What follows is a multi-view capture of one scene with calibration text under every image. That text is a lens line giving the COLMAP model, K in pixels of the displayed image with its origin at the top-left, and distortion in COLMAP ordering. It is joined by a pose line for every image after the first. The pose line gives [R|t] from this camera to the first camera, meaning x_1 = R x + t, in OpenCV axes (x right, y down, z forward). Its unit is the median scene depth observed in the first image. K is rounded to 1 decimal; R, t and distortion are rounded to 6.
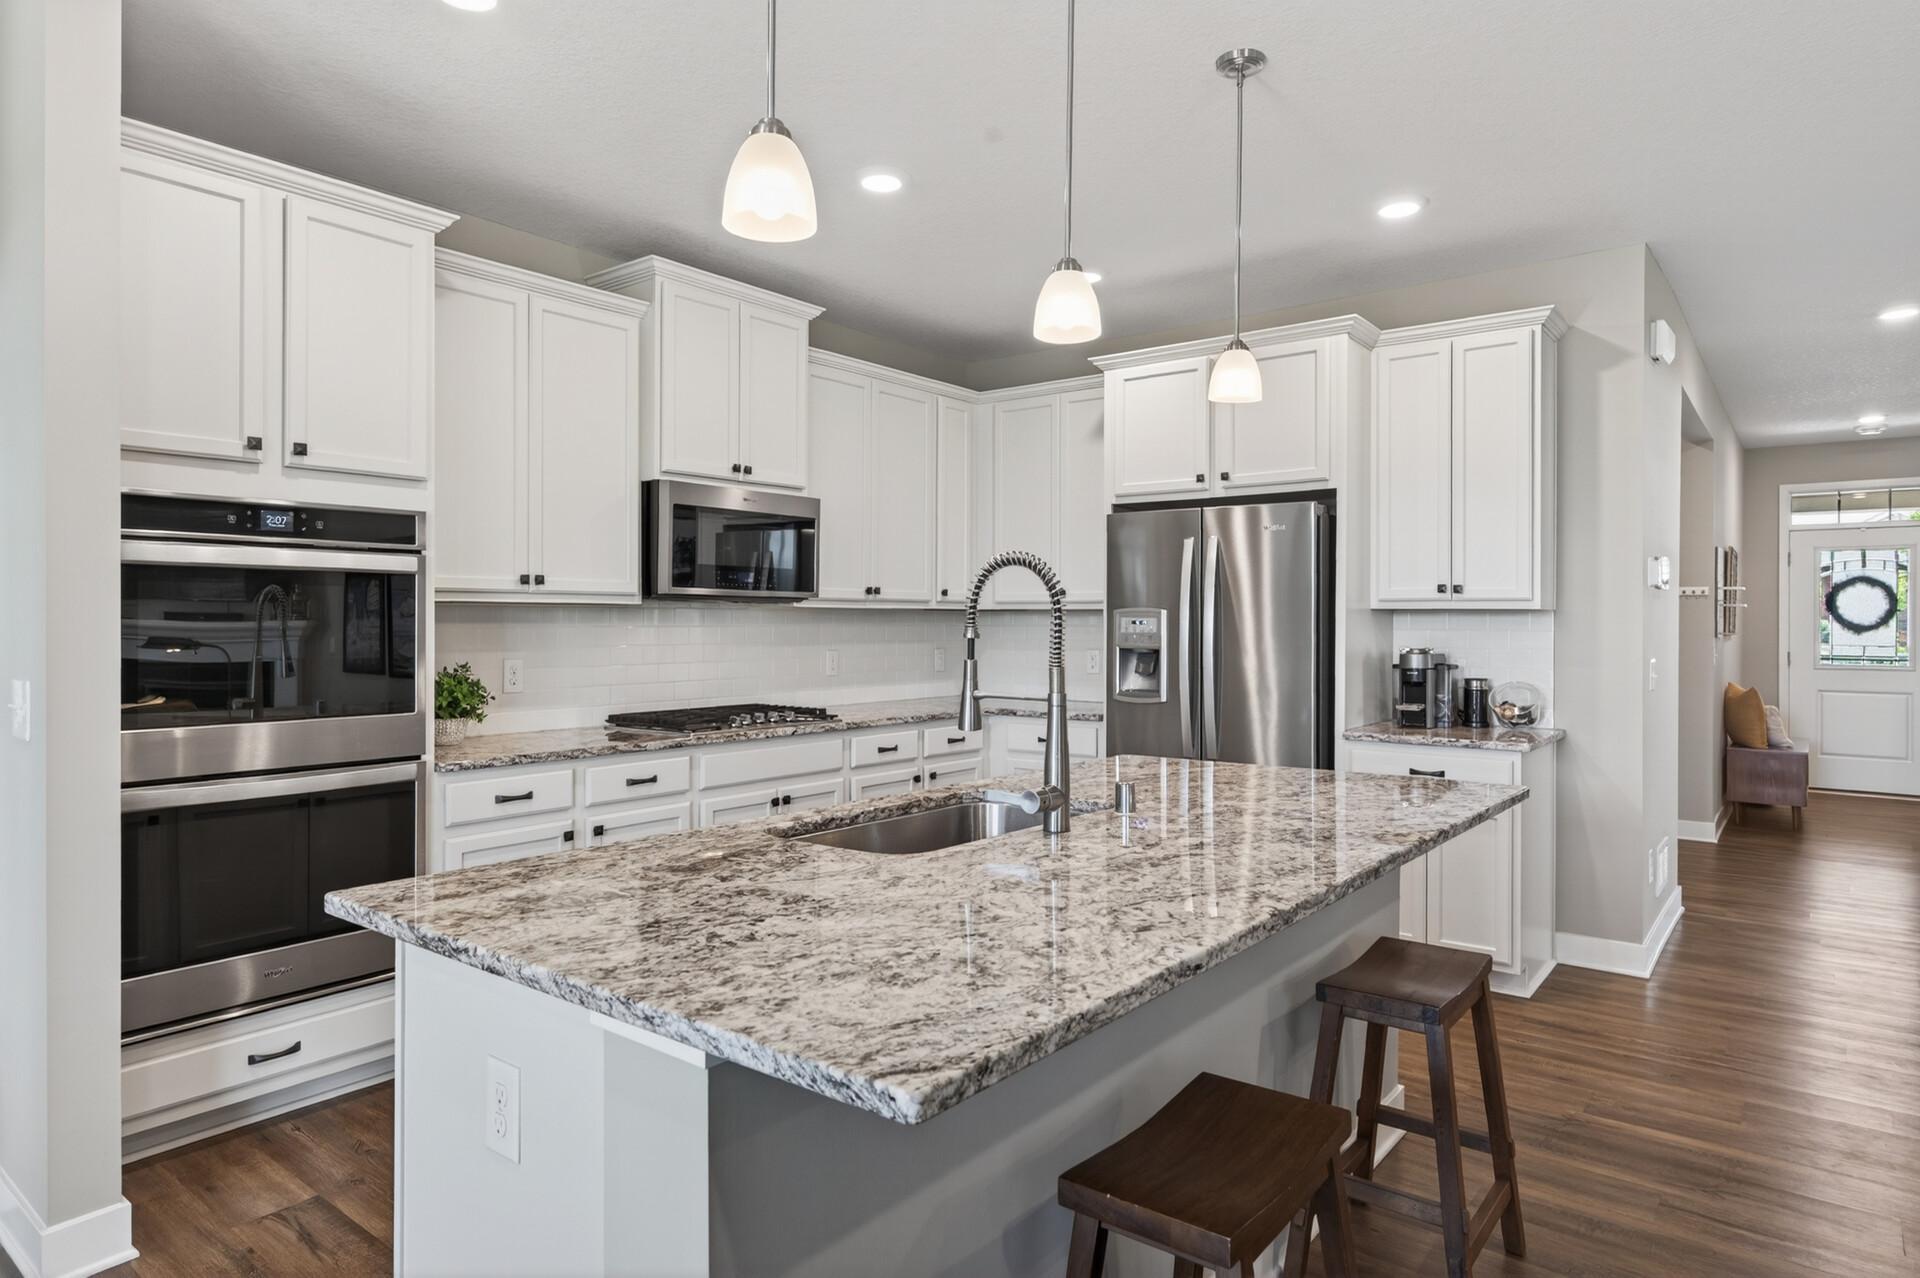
lens RADIAL K [[1102.4, 0, 962.7], [0, 1102.4, 626.3], [0, 0, 1]] dist [-0.002101, 0.001018]
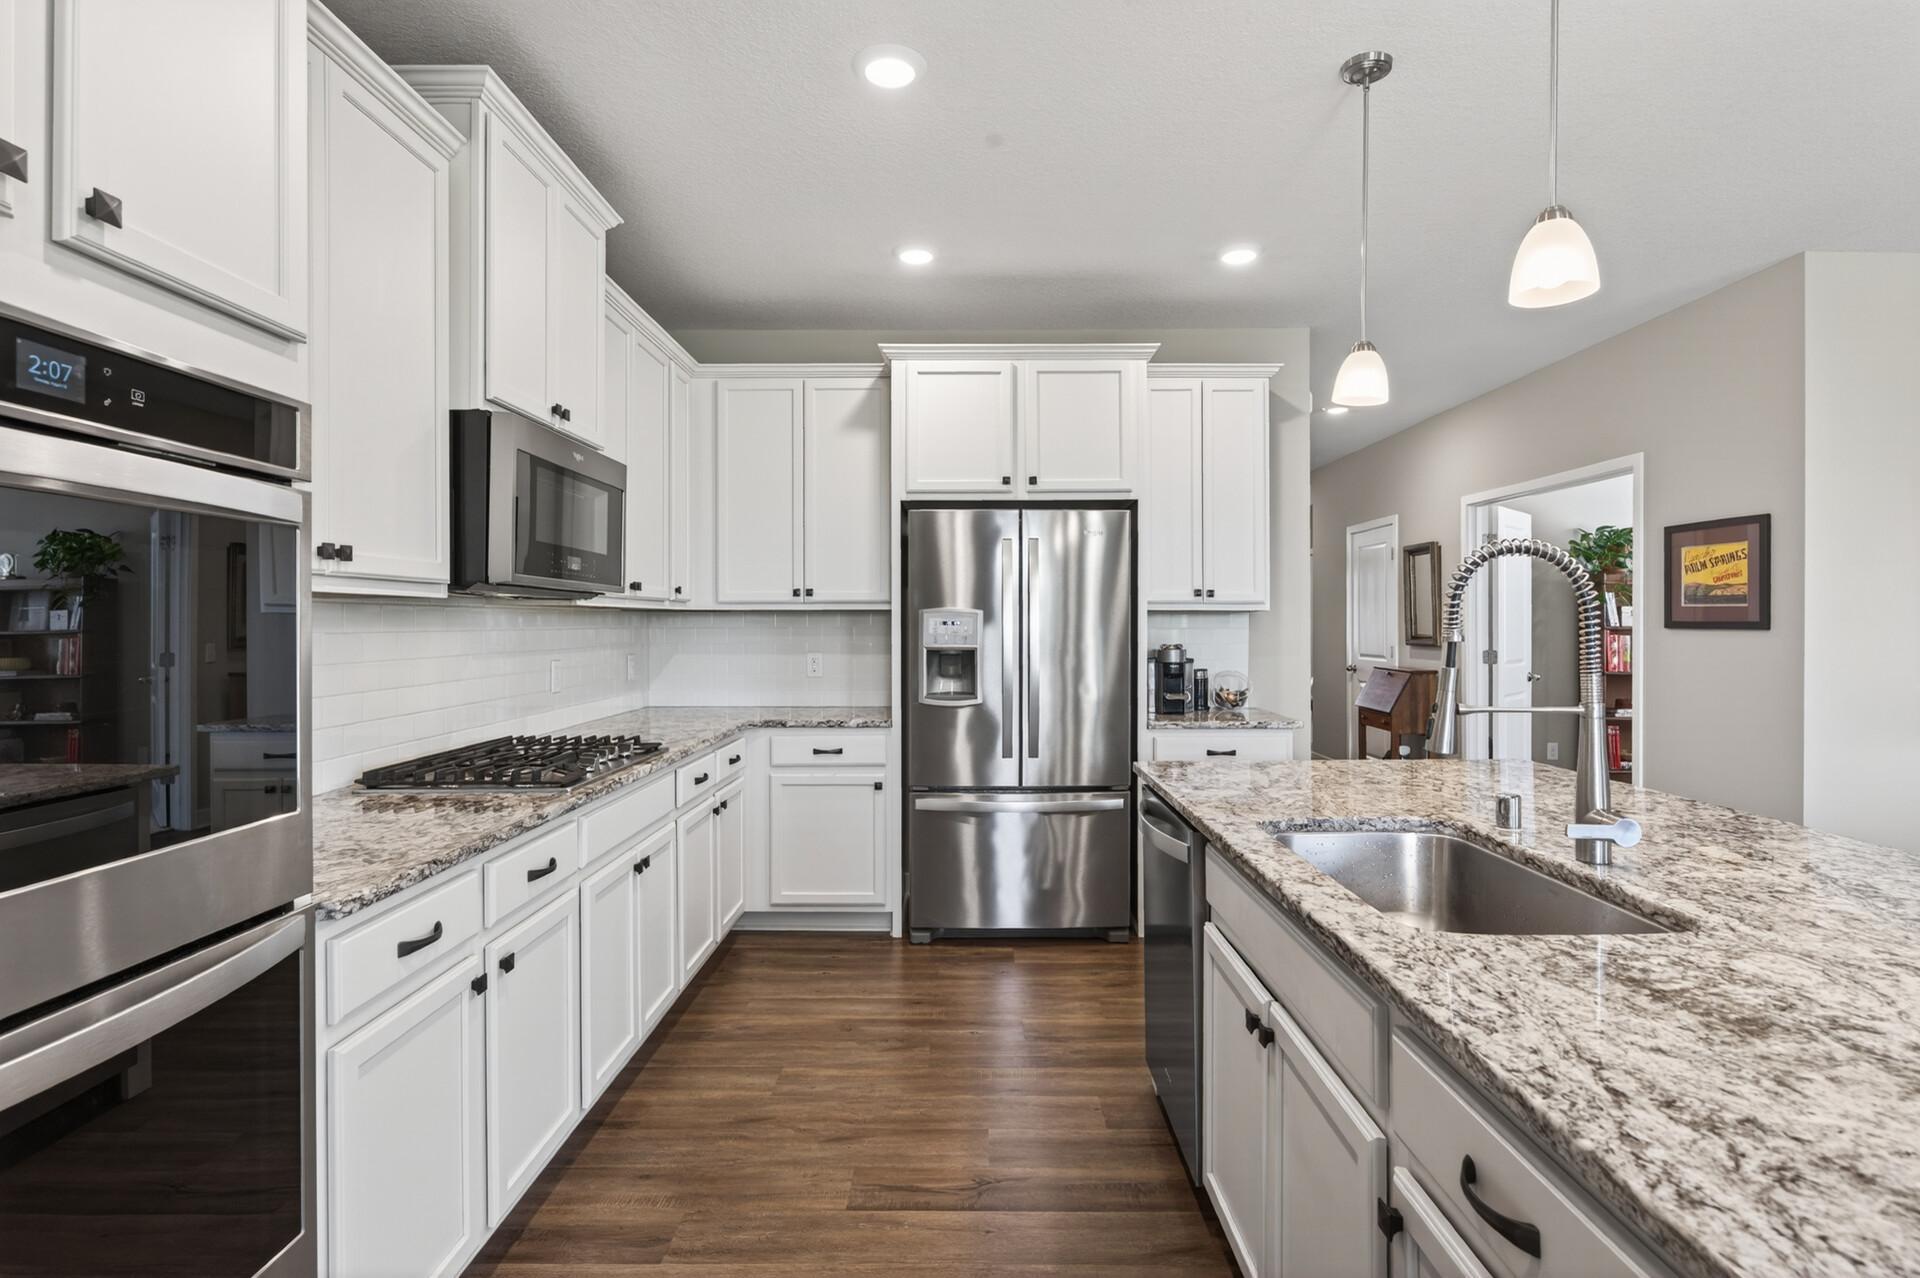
lens RADIAL K [[966.2, 0, 967.4], [0, 966.2, 622.0], [0, 0, 1]] dist [0.004201, 0.000414]
pose [[0.788781, -0.003585, 0.614664, -0.382258], [0.008368, 0.999953, -0.004907, -0.000330], [-0.614618, 0.009014, 0.788773, 0.344560]]
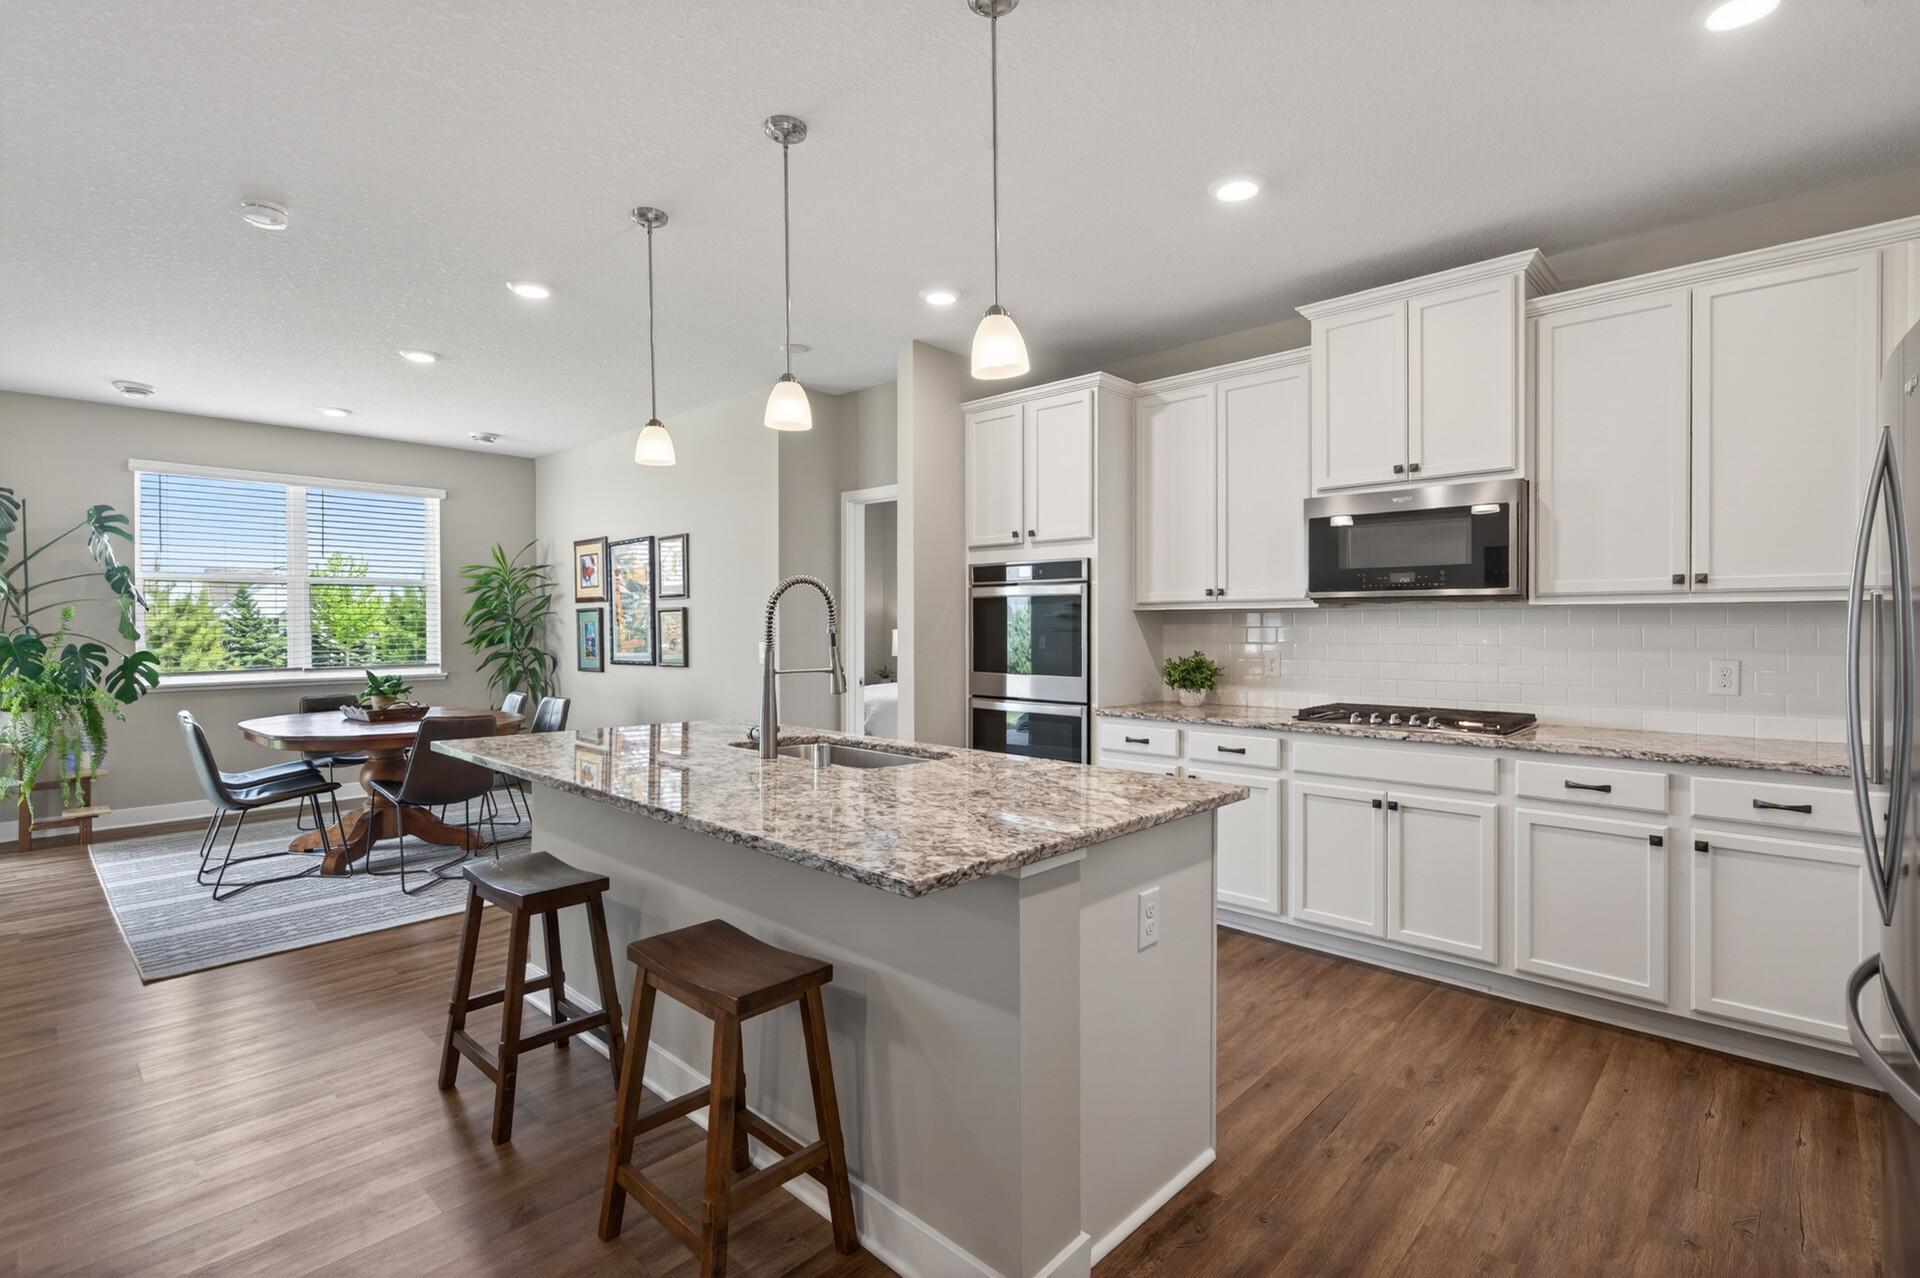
lens RADIAL K [[864.1, 0, 961.2], [0, 864.1, 633.6], [0, 0, 1]] dist [-0.003662, -0.000240]
pose [[-0.056893, 0.020286, -0.998174, 0.607209], [0.007404, 0.999775, 0.019896, -0.012680], [0.998353, -0.006259, -0.057031, 0.644825]]
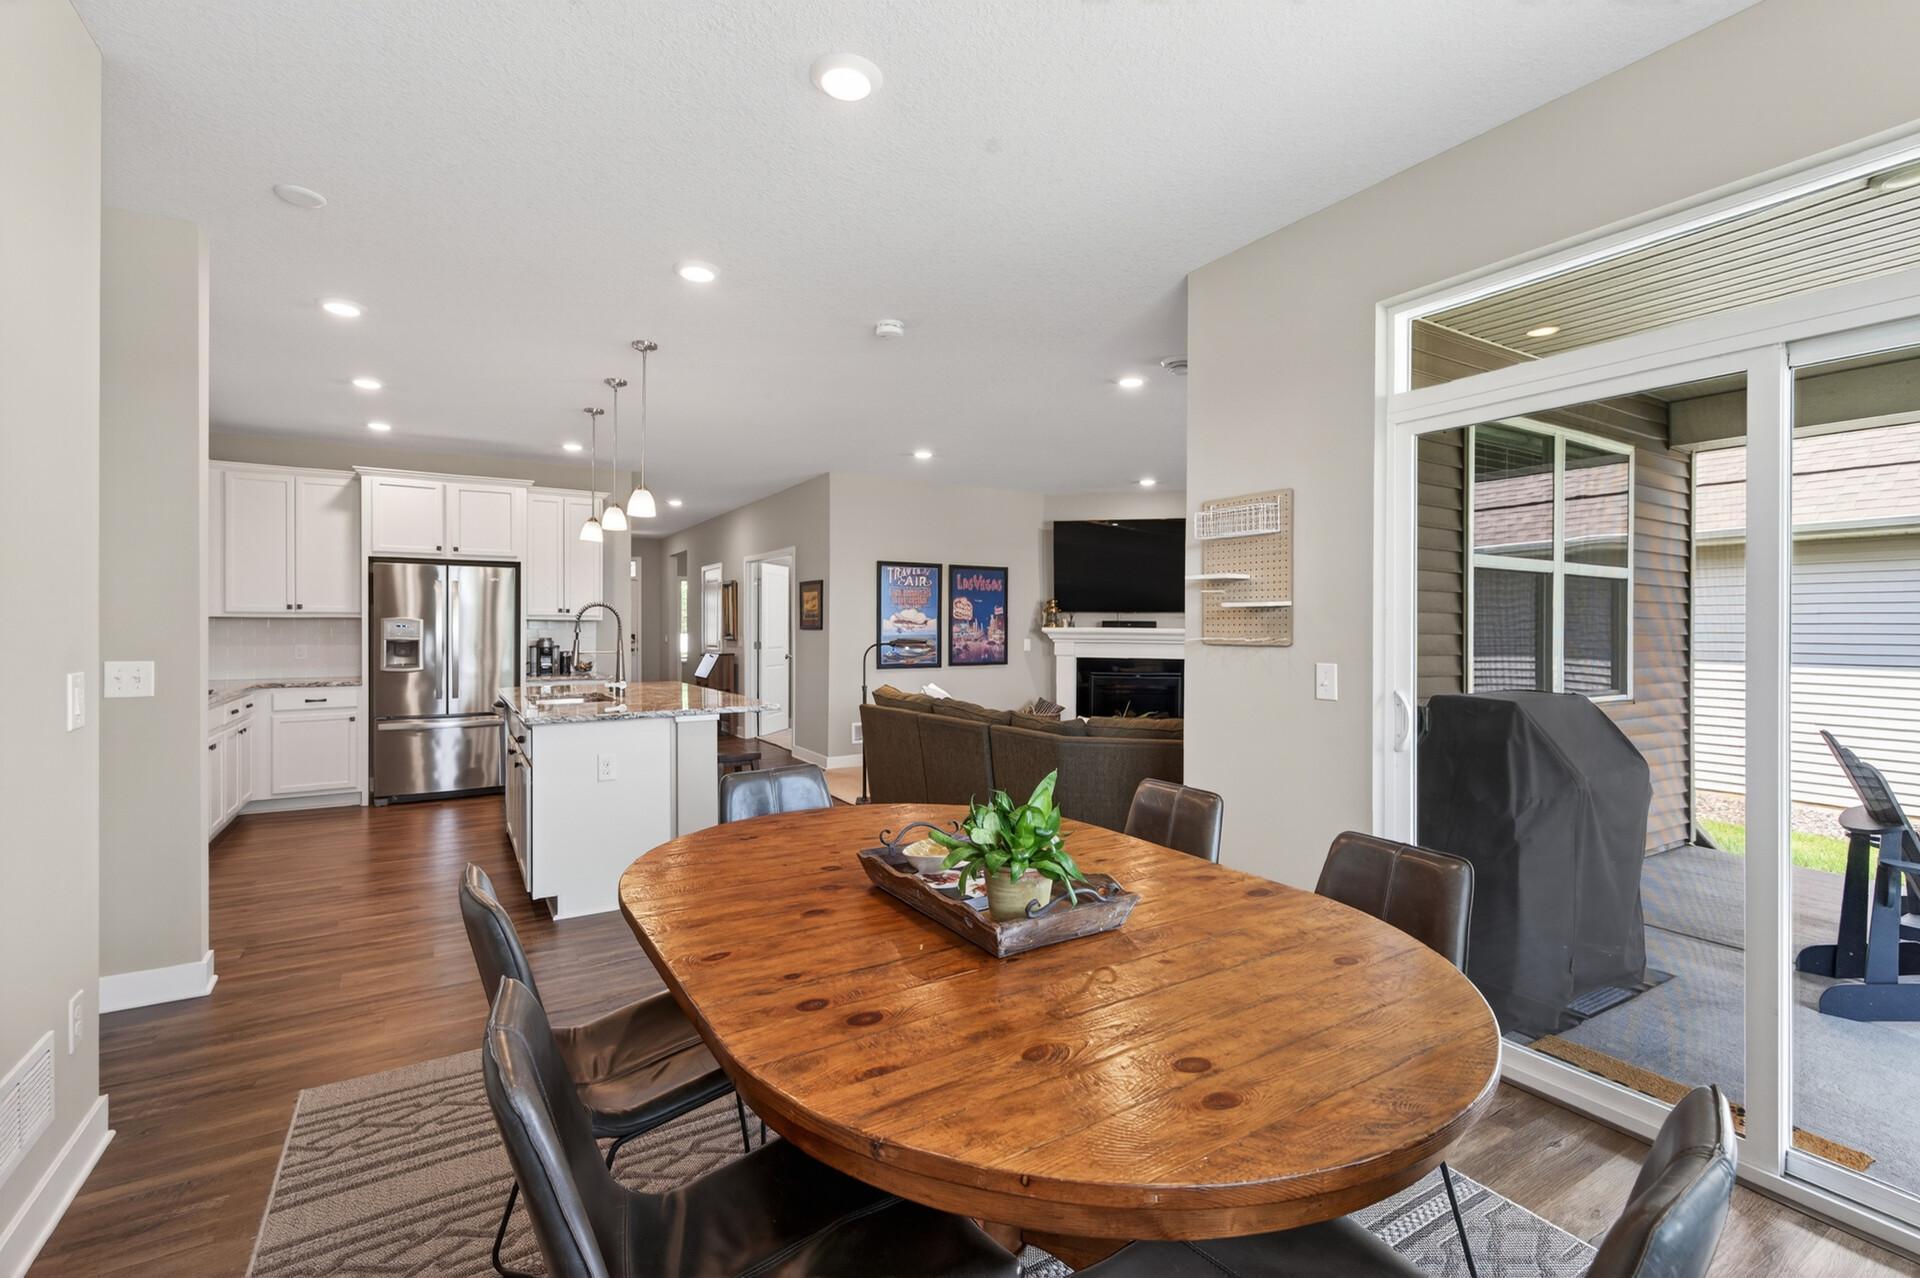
lens RADIAL K [[864.1, 0, 990.0], [0, 864.1, 627.6], [0, 0, 1]] dist [-0.003662, -0.000240]
pose [[0.319020, -0.002990, 0.947743, -0.919413], [0.007777, 0.999970, 0.000537, 0.006322], [-0.947716, 0.007199, 0.319034, -0.358888]]
